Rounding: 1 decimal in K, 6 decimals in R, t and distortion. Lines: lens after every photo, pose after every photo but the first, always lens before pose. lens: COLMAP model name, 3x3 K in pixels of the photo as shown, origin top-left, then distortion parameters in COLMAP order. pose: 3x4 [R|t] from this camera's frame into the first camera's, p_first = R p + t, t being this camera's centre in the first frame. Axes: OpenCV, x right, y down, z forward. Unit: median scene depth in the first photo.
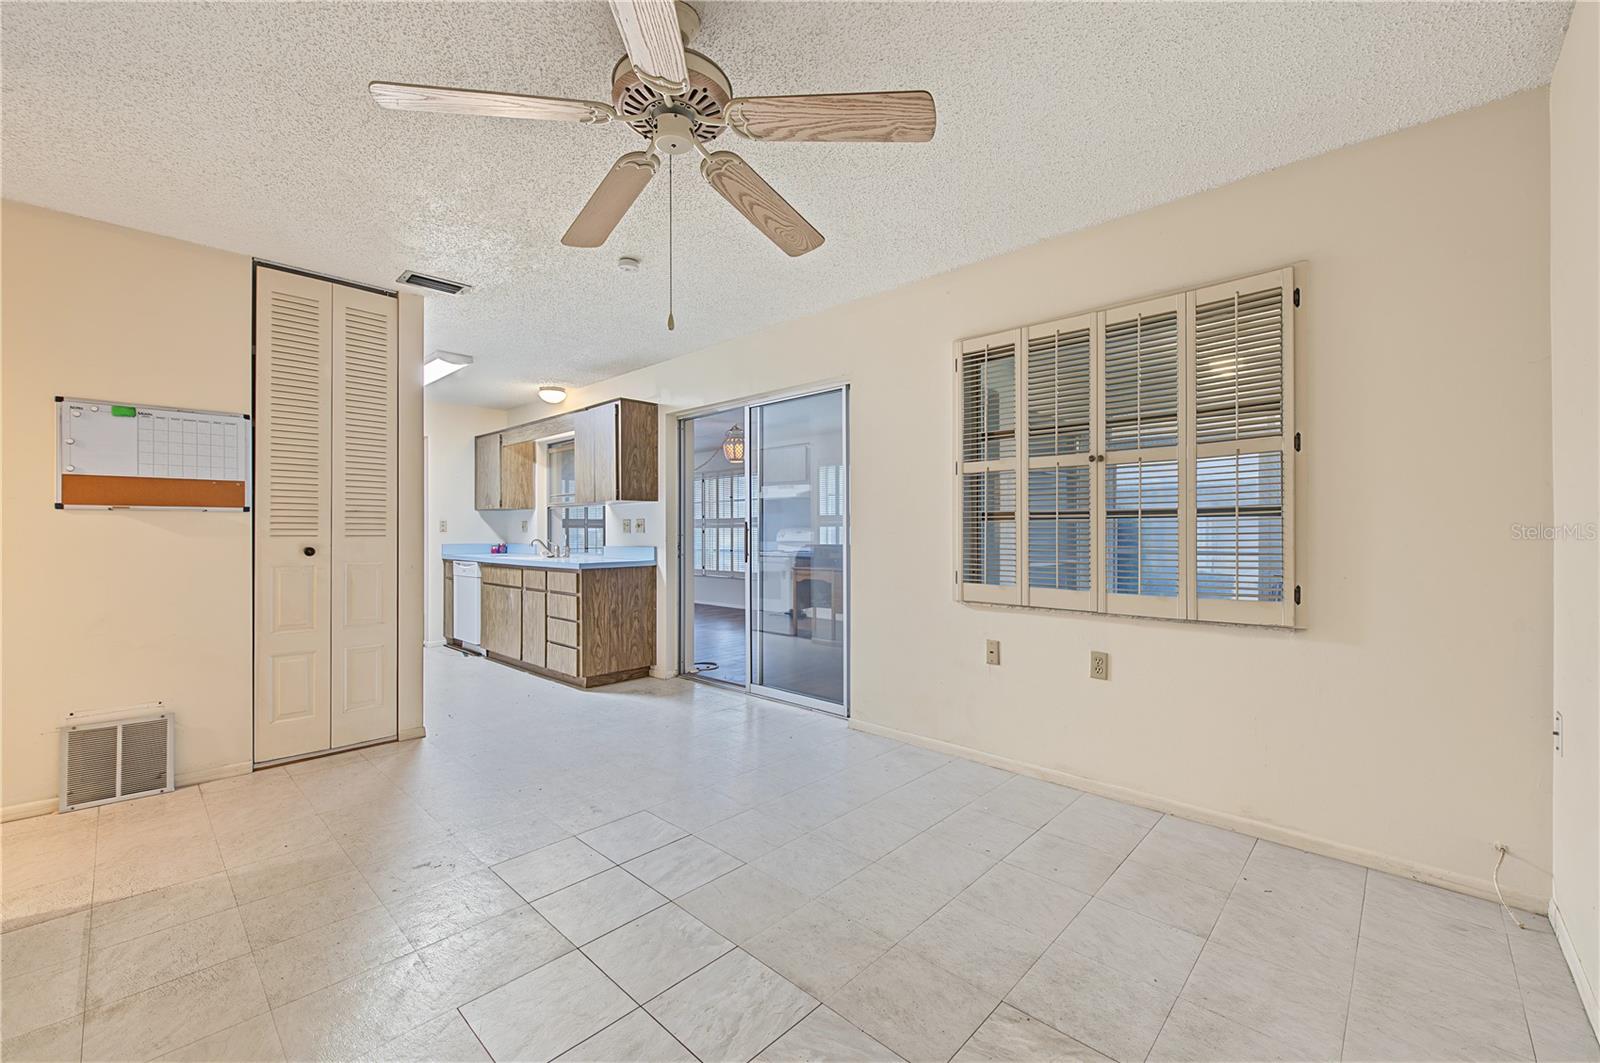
lens RADIAL K [[642.7, 0, 800.0], [0, 642.7, 531.5], [0, 0, 1]] dist [-0.001955, -0.000575]
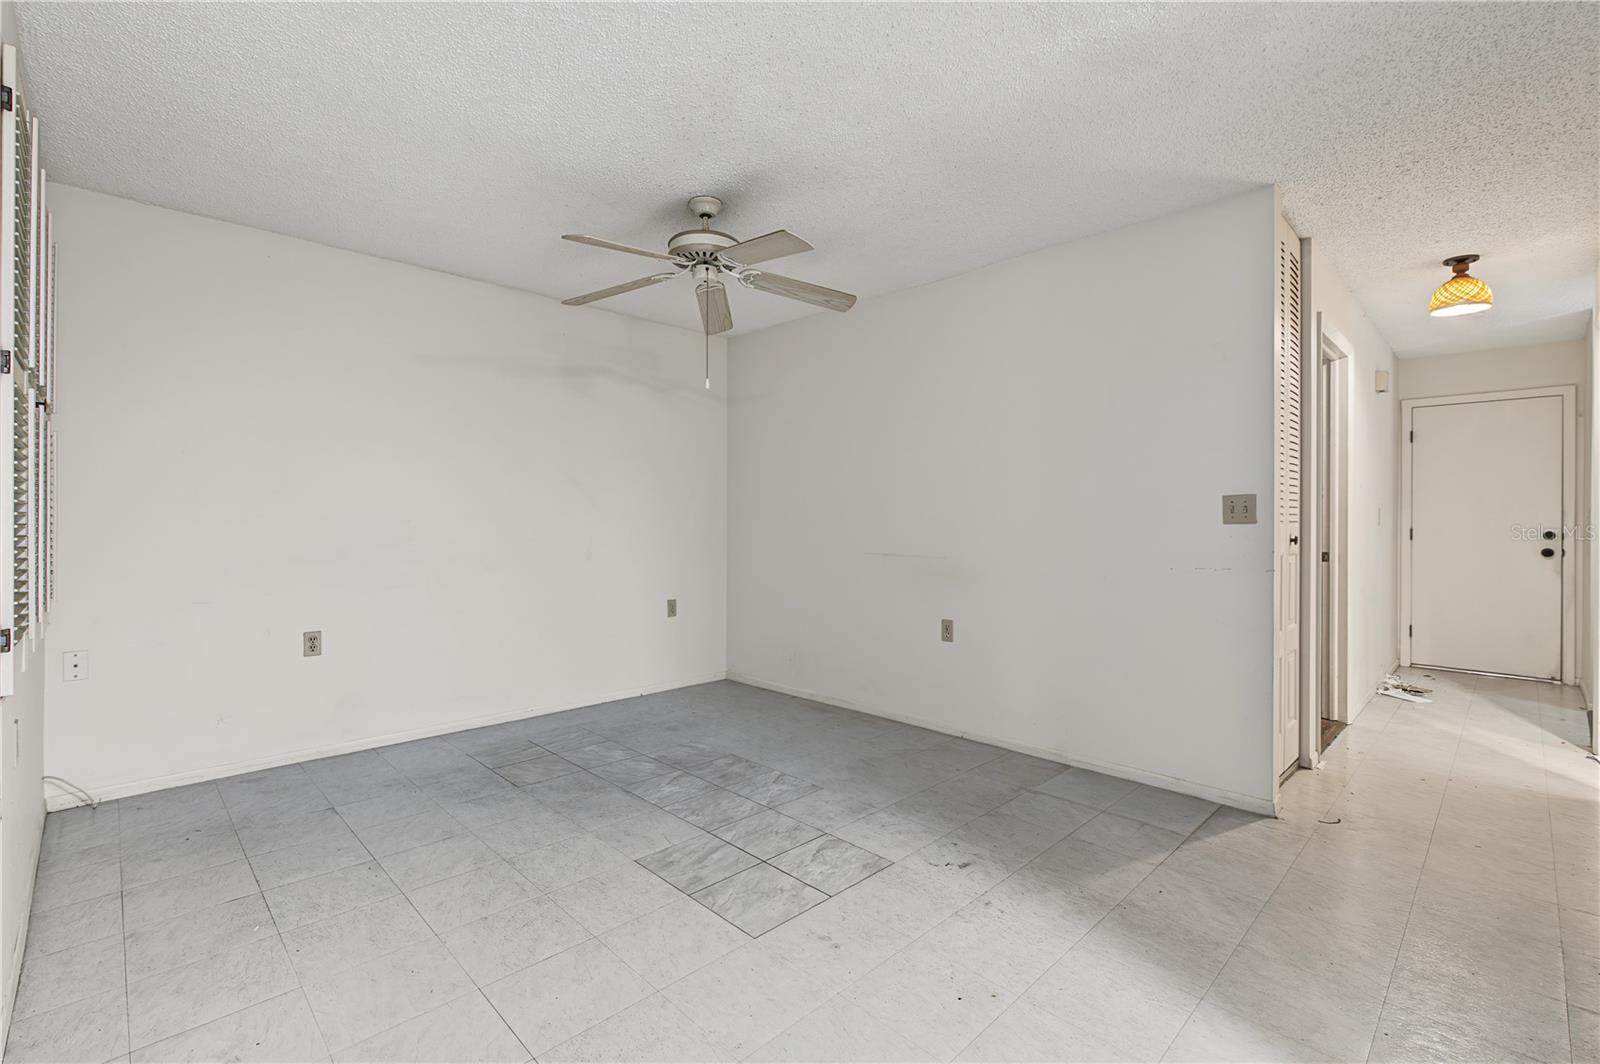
lens RADIAL K [[711.8, 0, 799.4], [0, 711.8, 520.6], [0, 0, 1]] dist [0.001548, 0.000116]
pose [[-0.999325, -0.001883, 0.036695, -0.245548], [-0.001806, 0.999996, 0.002121, -0.003713], [-0.036699, 0.002053, -0.999324, 1.361595]]
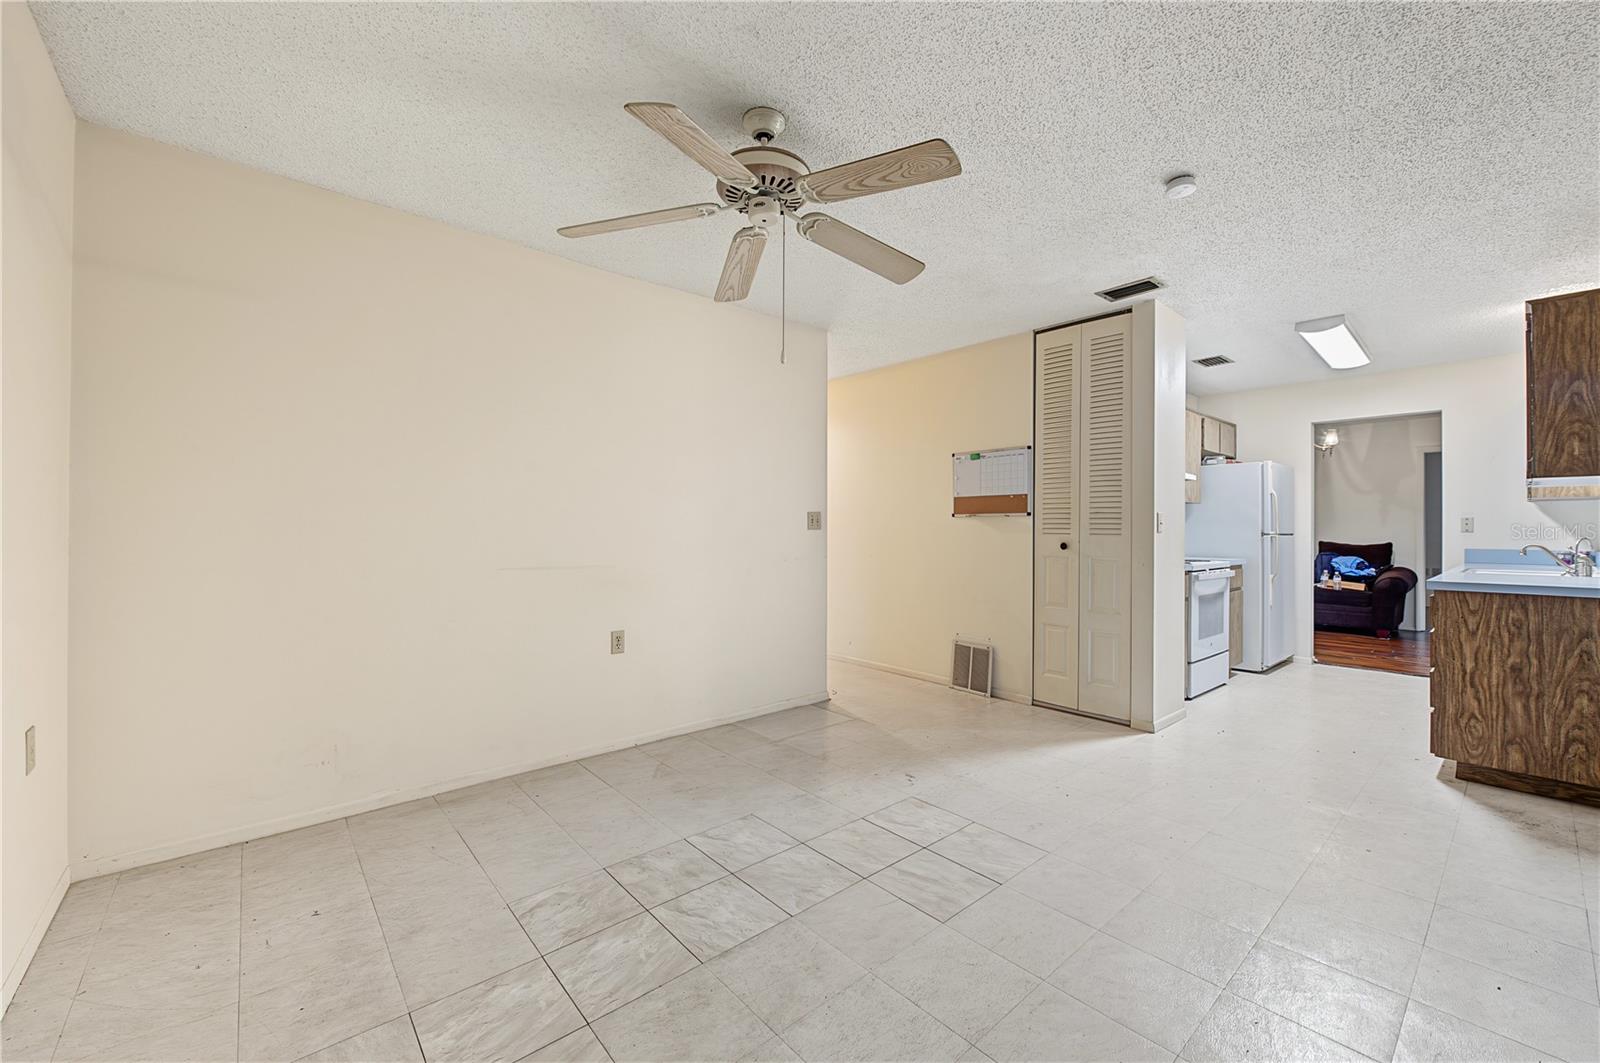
lens RADIAL K [[637.0, 0, 800.3], [0, 637.0, 526.5], [0, 0, 1]] dist [-0.004015, -0.000470]
pose [[-0.093247, -0.003153, -0.995638, 0.504344], [-0.004804, 0.999985, -0.002717, -0.001305], [0.995631, 0.004530, -0.093261, 0.582254]]
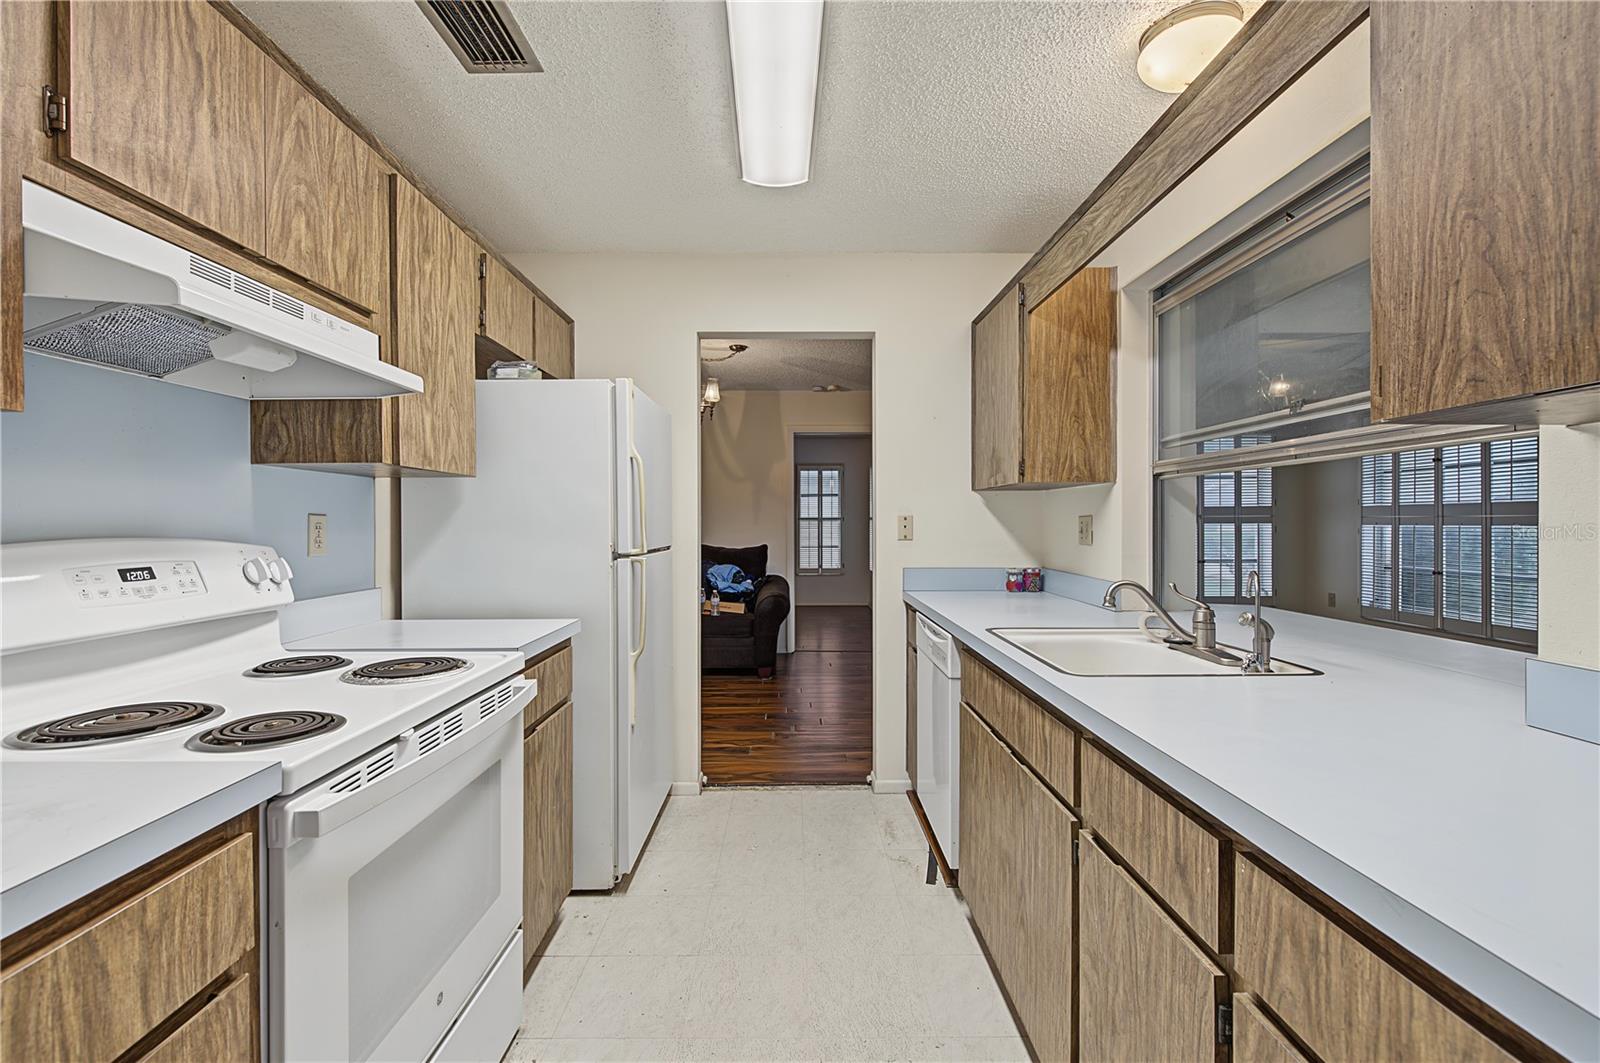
lens RADIAL K [[685.4, 0, 793.3], [0, 685.4, 524.0], [0, 0, 1]] dist [0.001439, -0.003432]
pose [[0.689982, 0.000700, -0.723826, -0.520368], [0.003032, 0.999988, 0.003858, -0.026157], [0.723820, -0.004857, 0.689972, 1.214085]]
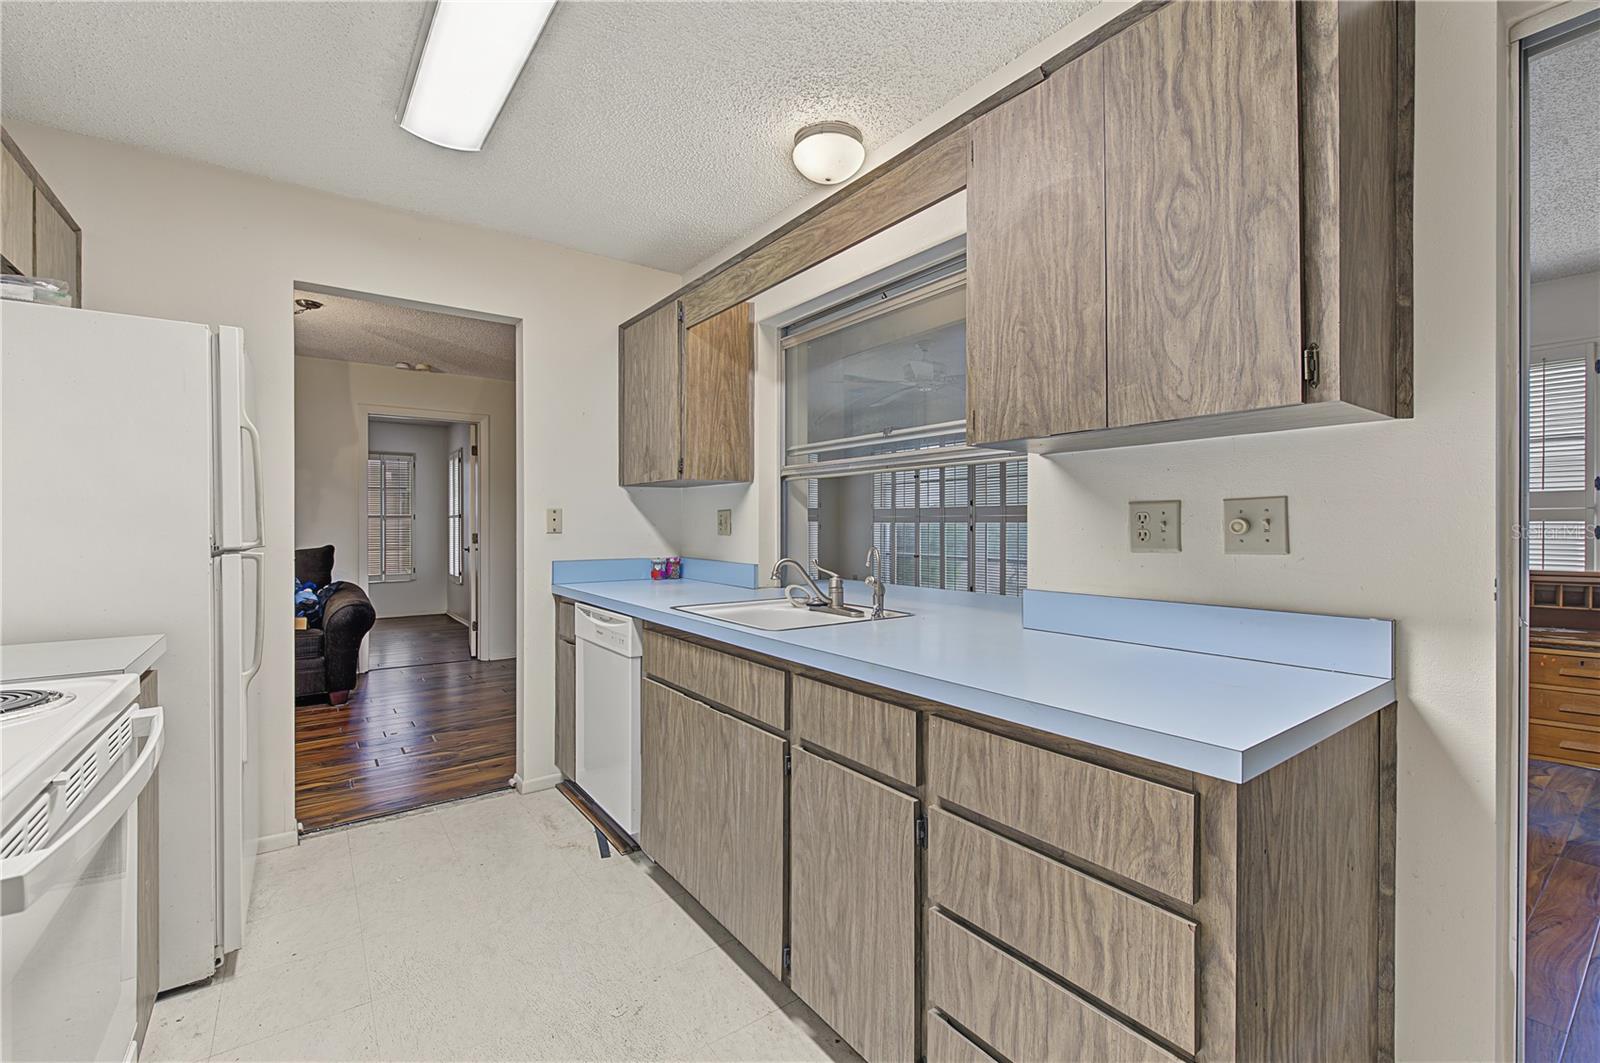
lens RADIAL K [[686.9, 0, 809.3], [0, 686.9, 526.5], [0, 0, 1]] dist [-0.000969, -0.000681]
pose [[0.984444, 0.000583, -0.175696, -0.587743], [0.000411, 0.999984, 0.005622, -0.014260], [0.175697, -0.005607, 0.984428, 1.109254]]
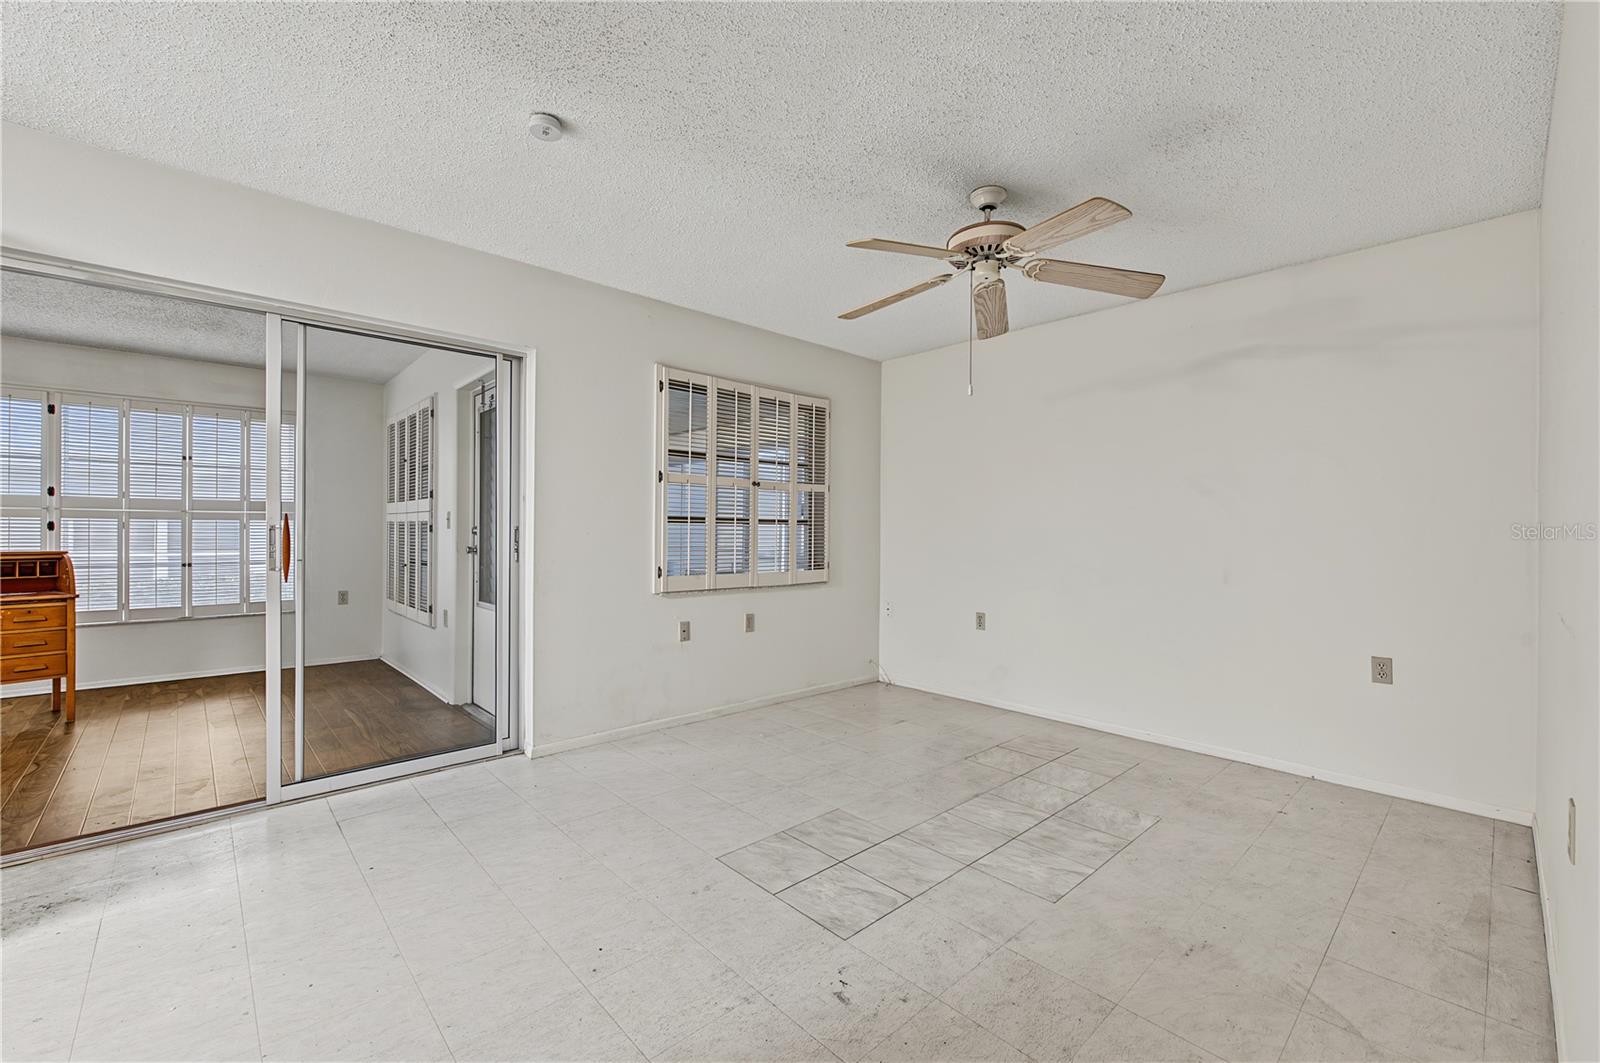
lens RADIAL K [[657.7, 0, 792.7], [0, 657.7, 531.4], [0, 0, 1]] dist [-0.002094, -0.000472]
pose [[0.071144, 0.000408, 0.997466, -0.866415], [-0.007239, 0.999974, 0.000108, -0.002832], [-0.997440, -0.007228, 0.071145, 0.656213]]
